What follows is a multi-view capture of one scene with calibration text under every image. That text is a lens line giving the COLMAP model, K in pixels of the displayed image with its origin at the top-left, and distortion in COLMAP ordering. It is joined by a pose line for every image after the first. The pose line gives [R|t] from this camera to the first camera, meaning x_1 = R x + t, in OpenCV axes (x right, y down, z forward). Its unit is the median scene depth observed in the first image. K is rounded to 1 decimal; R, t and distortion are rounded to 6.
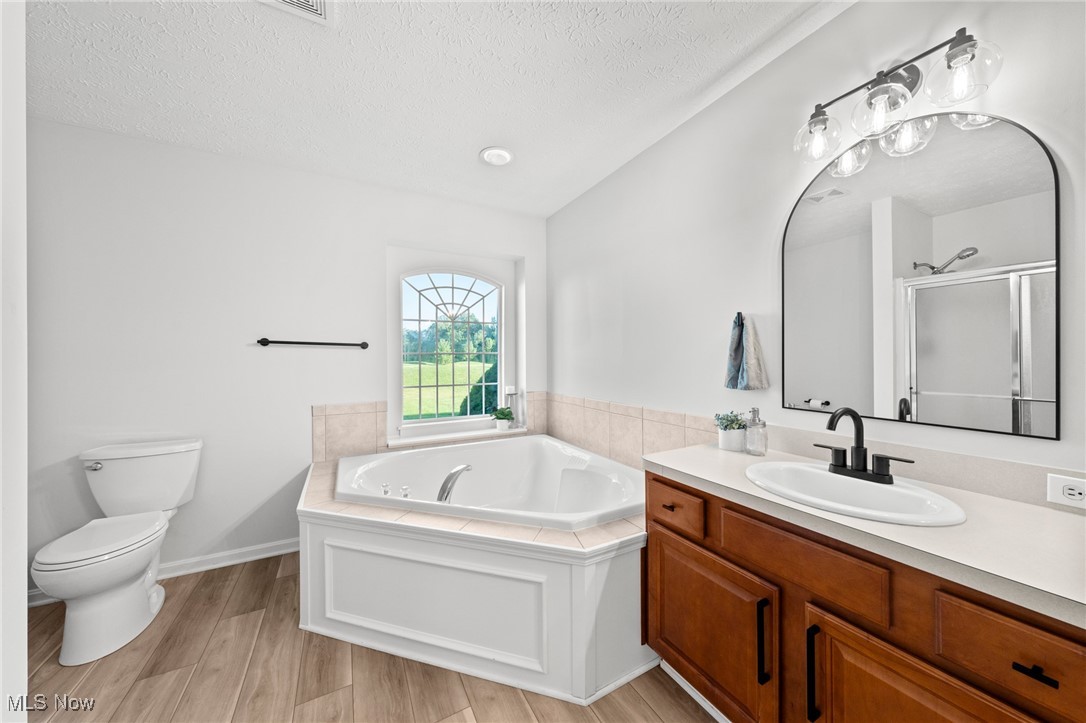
lens RADIAL K [[364.6, 0, 542.8], [0, 364.6, 359.3], [0, 0, 1]] dist [-0.001511, -0.000009]
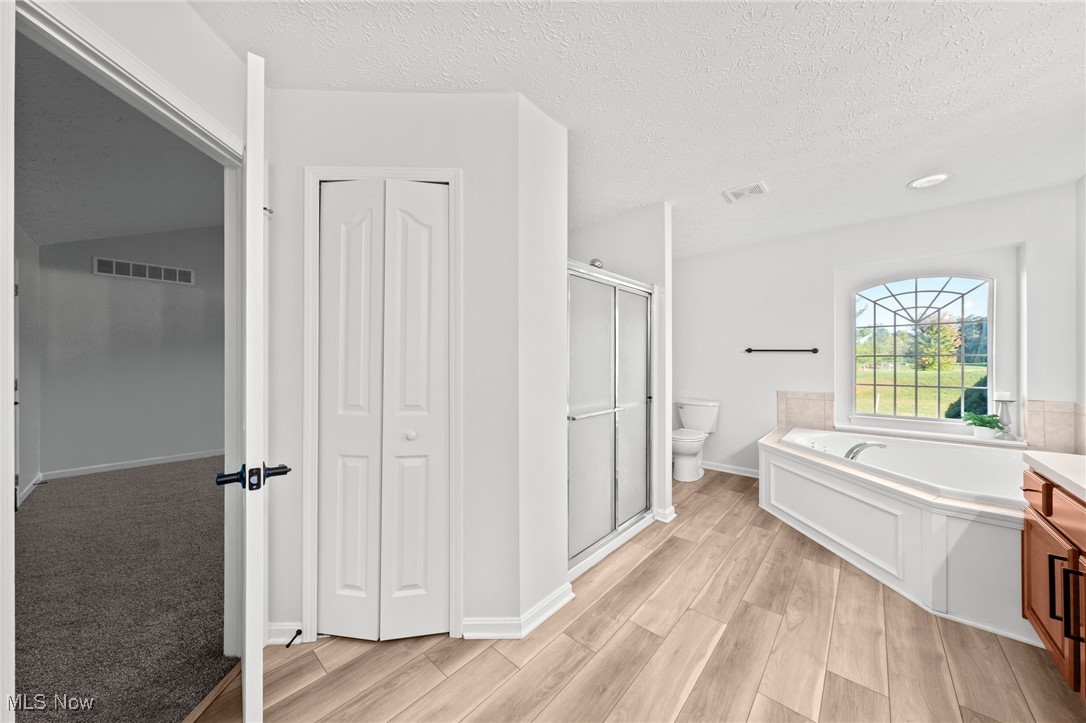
lens RADIAL K [[364.6, 0, 542.8], [0, 364.6, 359.3], [0, 0, 1]] dist [-0.001511, -0.000009]
pose [[0.331629, 0.000539, -0.943410, 0.578851], [-0.002560, 0.999997, -0.000329, -0.003143], [0.943407, 0.002524, 0.331629, -0.527736]]
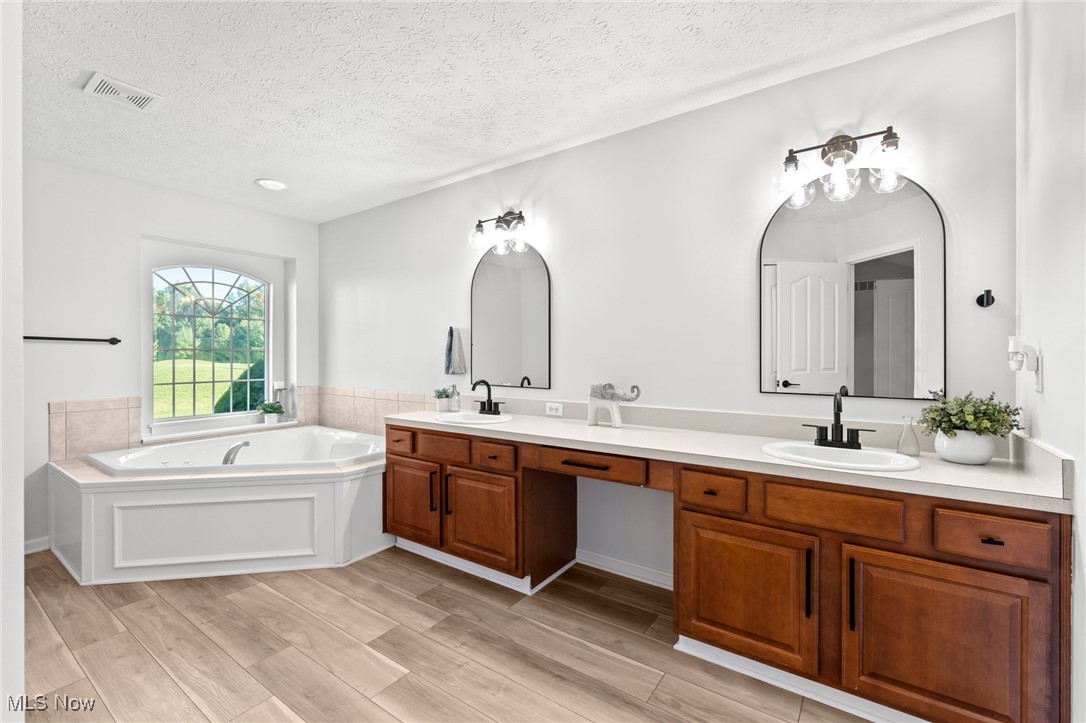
lens RADIAL K [[464.4, 0, 542.4], [0, 464.4, 355.5], [0, 0, 1]] dist [0.000829, -0.000153]
pose [[0.896963, 0.004003, 0.442088, -0.004651], [-0.002732, 0.999990, -0.003512, 0.003243], [-0.442097, 0.001942, 0.896965, -0.797690]]
